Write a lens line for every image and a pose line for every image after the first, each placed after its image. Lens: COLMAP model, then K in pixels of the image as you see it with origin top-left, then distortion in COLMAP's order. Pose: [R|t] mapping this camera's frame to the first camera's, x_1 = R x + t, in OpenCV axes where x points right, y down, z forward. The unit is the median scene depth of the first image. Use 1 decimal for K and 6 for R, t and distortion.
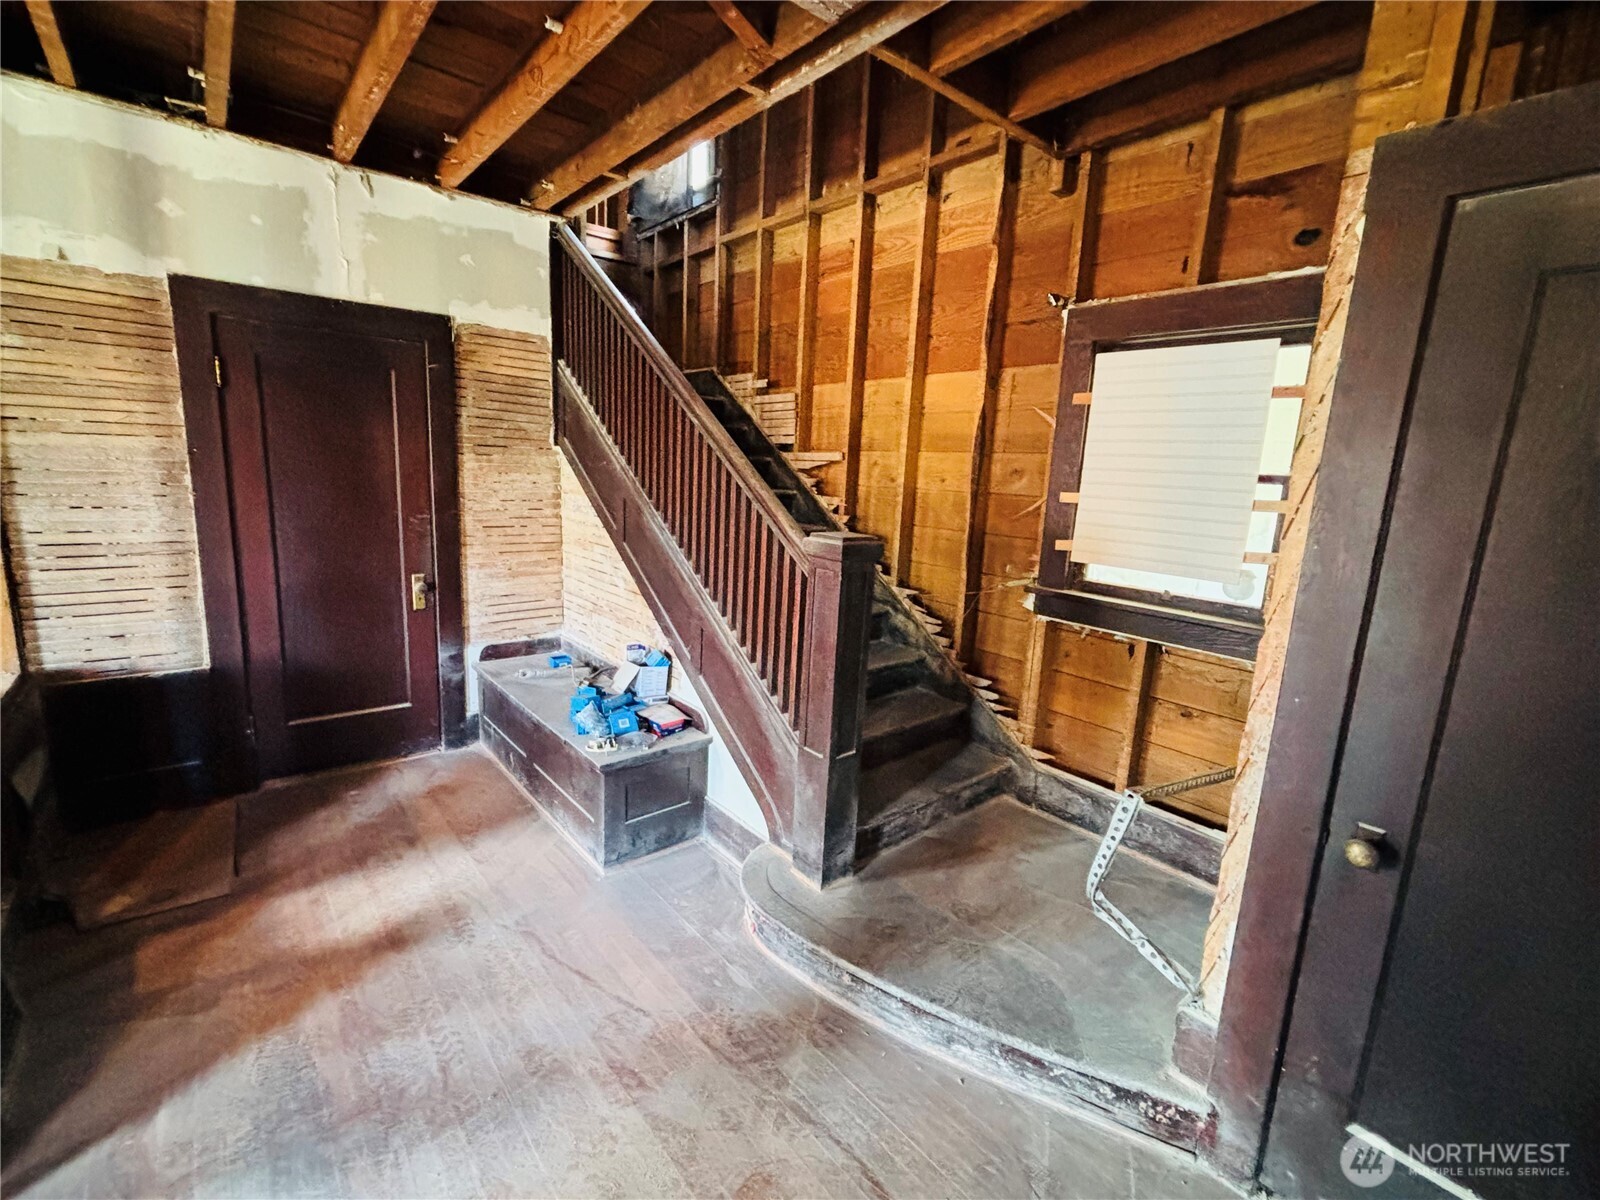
lens RADIAL K [[707.9, 0, 794.7], [0, 707.9, 591.9], [0, 0, 1]] dist [-0.001929, 0.000568]
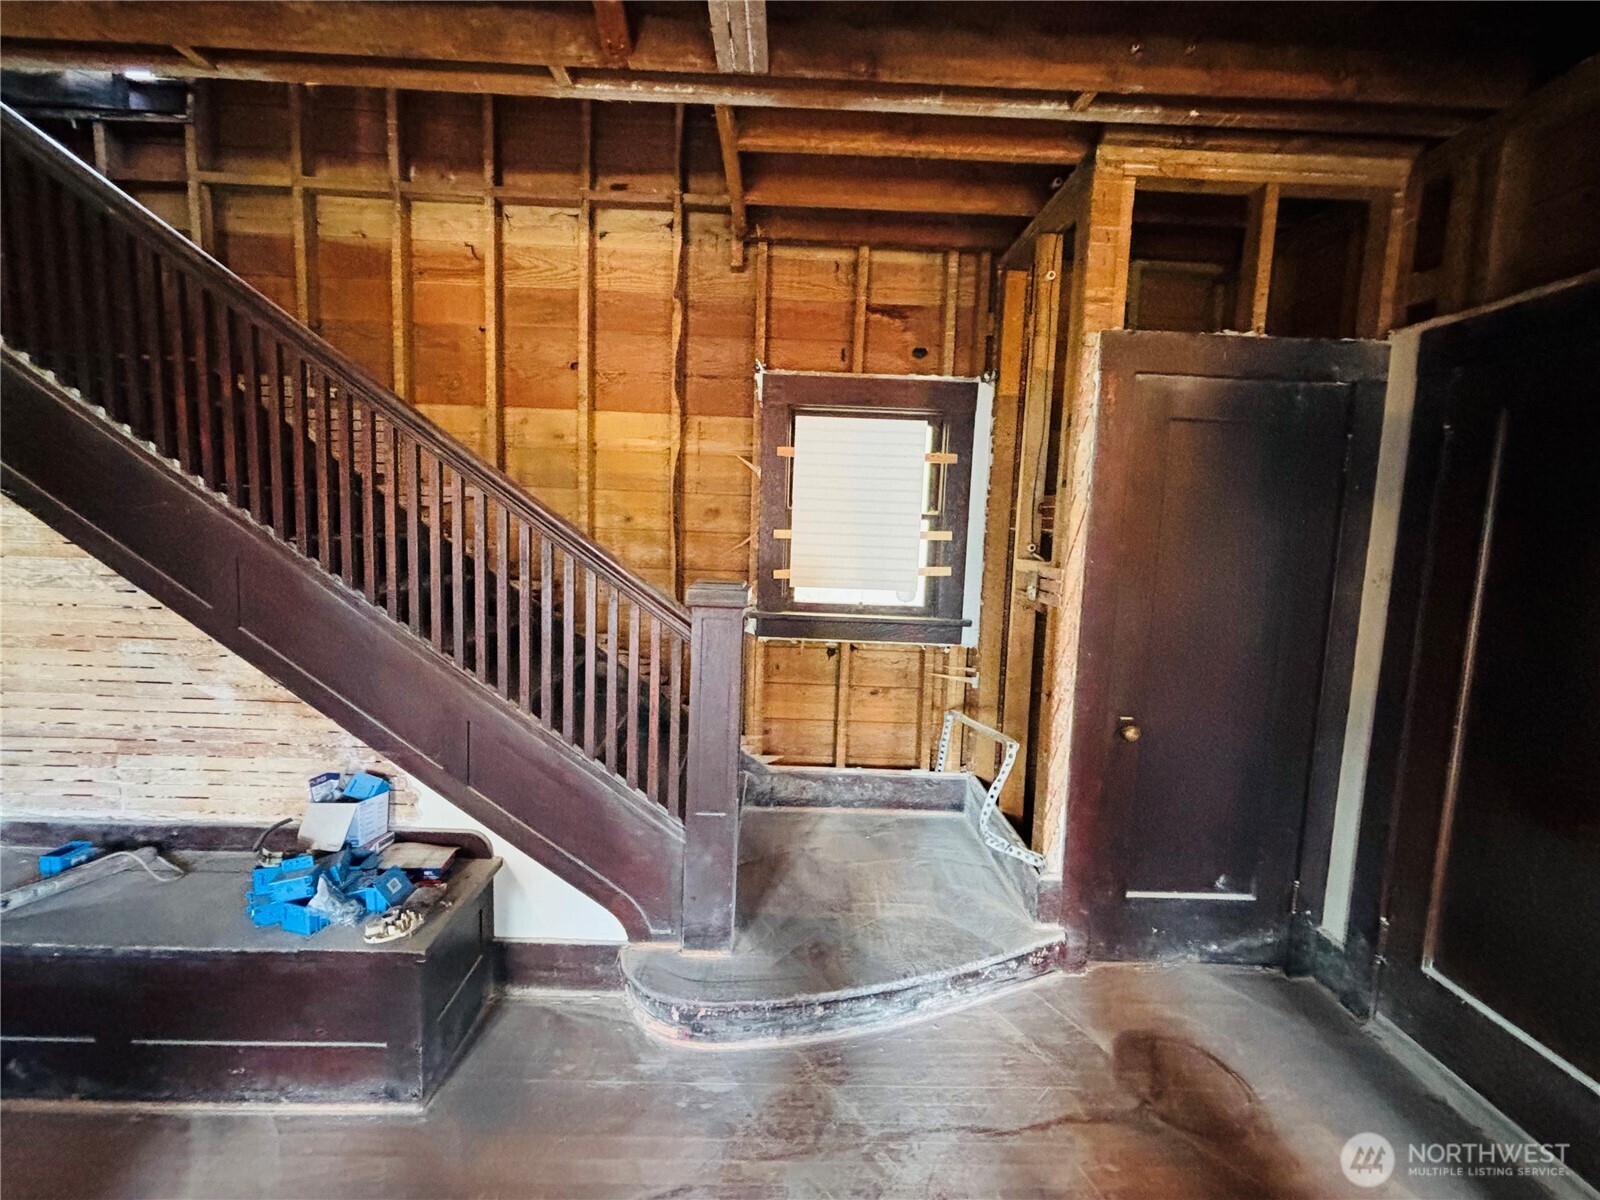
lens RADIAL K [[703.1, 0, 798.6], [0, 703.1, 593.1], [0, 0, 1]] dist [0.003513, 0.000010]
pose [[0.629901, -0.107037, 0.769264, -0.476951], [0.130175, 0.990997, 0.031298, -0.064478], [-0.765689, 0.080425, 0.638163, 0.230064]]
